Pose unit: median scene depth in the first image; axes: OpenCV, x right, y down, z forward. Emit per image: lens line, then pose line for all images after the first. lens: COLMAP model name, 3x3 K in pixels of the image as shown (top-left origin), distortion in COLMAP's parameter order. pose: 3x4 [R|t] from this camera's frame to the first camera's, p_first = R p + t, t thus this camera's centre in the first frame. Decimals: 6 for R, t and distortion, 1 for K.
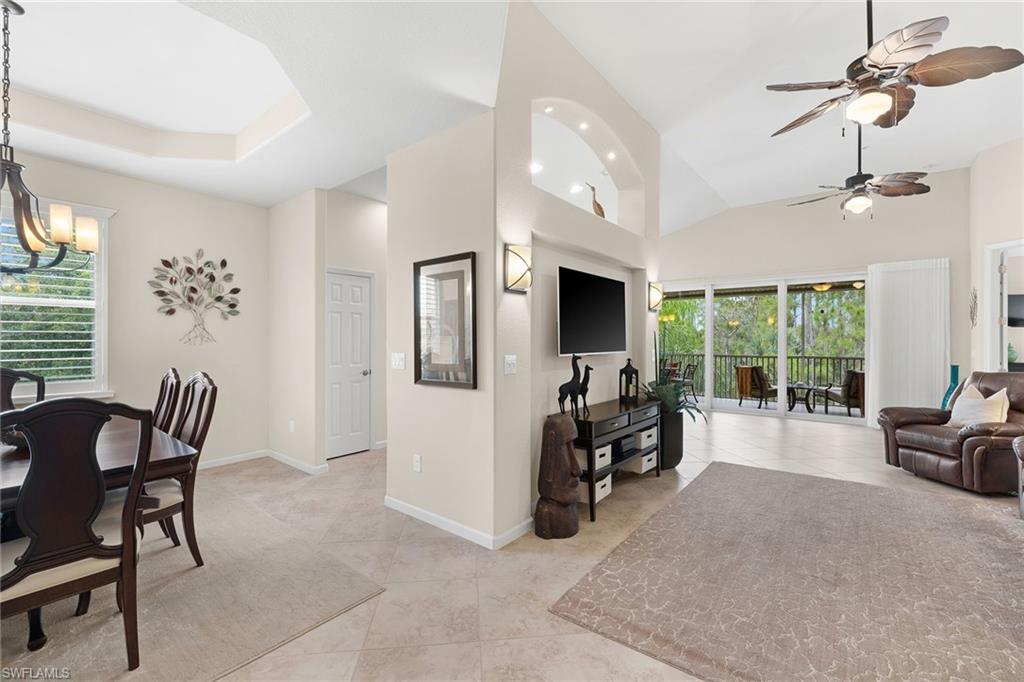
lens RADIAL K [[428.2, 0, 512.2], [0, 428.2, 339.7], [0, 0, 1]] dist [-0.000746, 0.000024]
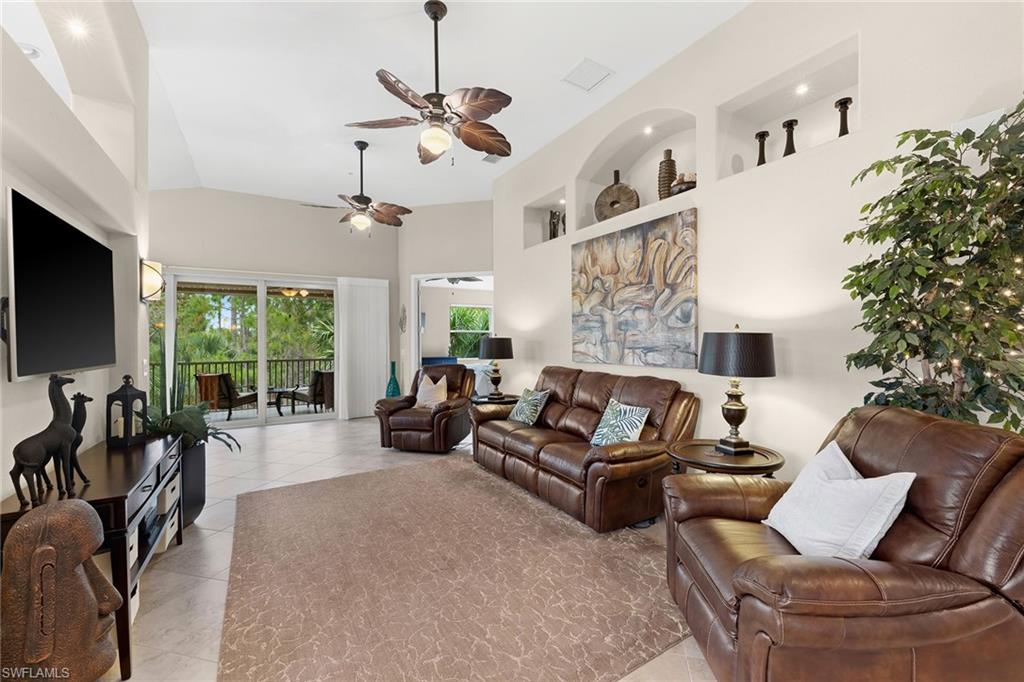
lens RADIAL K [[428.3, 0, 512.0], [0, 428.3, 341.0], [0, 0, 1]] dist [0.000440, 0.000159]
pose [[0.350884, -0.002231, 0.936416, -0.107050], [0.008392, 0.999964, -0.000762, 0.000108], [-0.936381, 0.008126, 0.350891, 0.250585]]
